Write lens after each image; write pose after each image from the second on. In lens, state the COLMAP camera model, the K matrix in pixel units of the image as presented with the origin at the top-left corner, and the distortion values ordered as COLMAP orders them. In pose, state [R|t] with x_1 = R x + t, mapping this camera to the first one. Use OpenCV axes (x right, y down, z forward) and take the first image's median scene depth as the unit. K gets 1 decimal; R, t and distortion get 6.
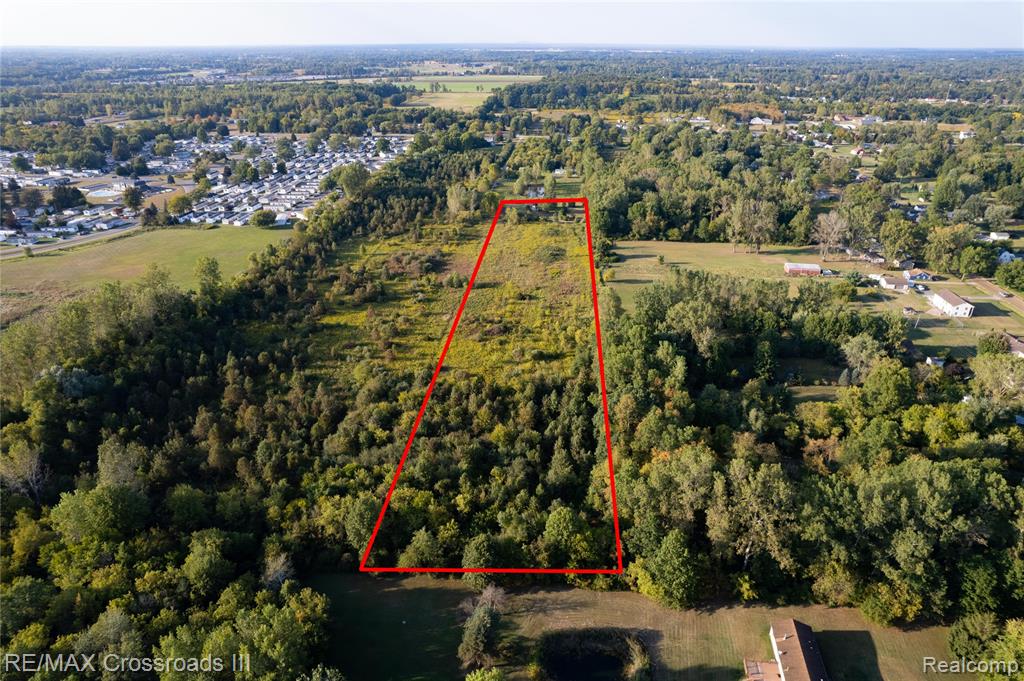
lens RADIAL K [[655.3, 0, 514.3], [0, 655.3, 340.1], [0, 0, 1]] dist [-0.075260, 0.065661]
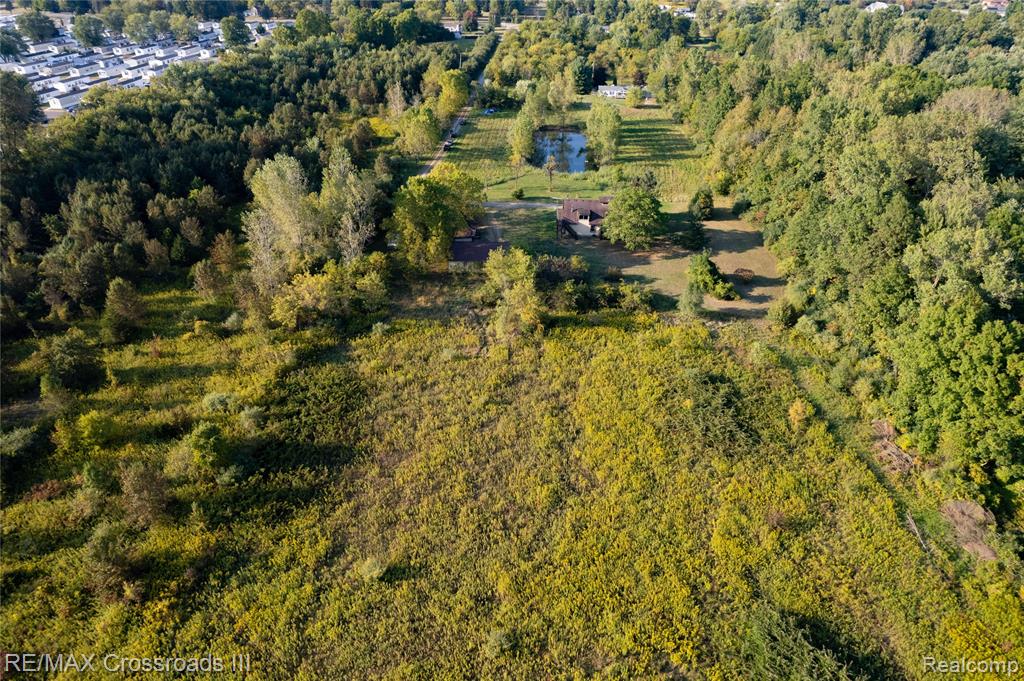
lens RADIAL K [[655.3, 0, 524.9], [0, 655.3, 343.1], [0, 0, 1]] dist [-0.075260, 0.065661]
pose [[0.998800, -0.010486, 0.047846, -0.007269], [0.004481, 0.992283, 0.123913, -0.130114], [-0.048776, -0.123550, 0.991139, 0.493576]]
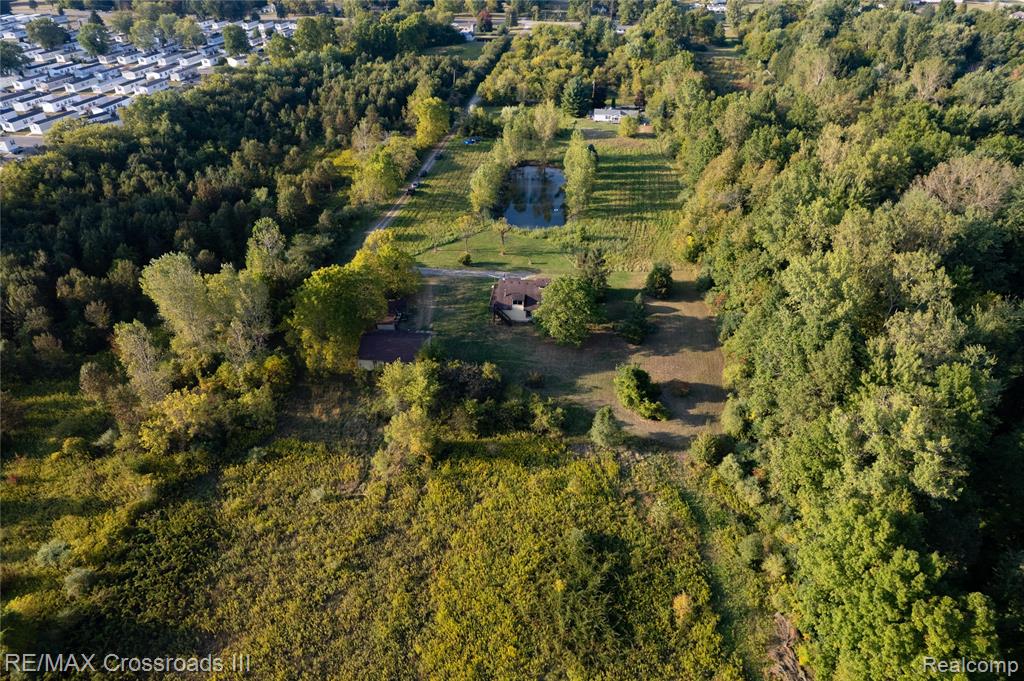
lens RADIAL K [[655.3, 0, 521.3], [0, 655.3, 346.0], [0, 0, 1]] dist [-0.075260, 0.065661]
pose [[0.999620, 0.020272, -0.018695, 0.024718], [-0.017016, 0.986917, 0.160326, -0.160449], [0.021701, -0.159947, 0.986887, 0.512517]]
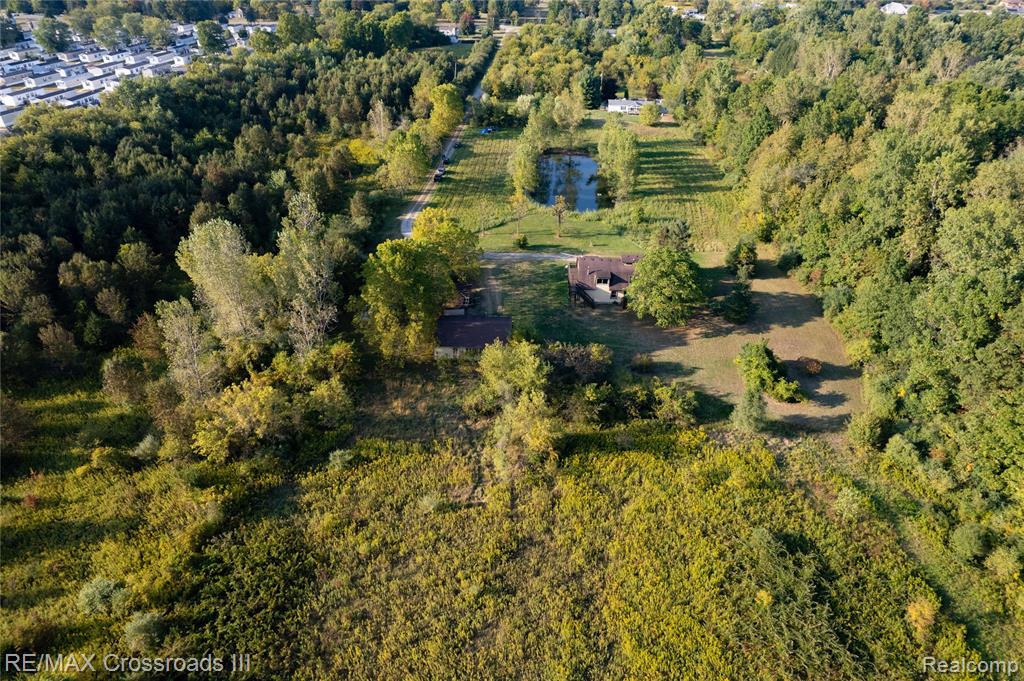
lens RADIAL K [[655.3, 0, 521.6], [0, 655.3, 342.0], [0, 0, 1]] dist [-0.075260, 0.065661]
pose [[0.998912, -0.008930, 0.045770, -0.006943], [0.003127, 0.992111, 0.125325, -0.148700], [-0.046528, -0.125046, 0.991059, 0.533454]]
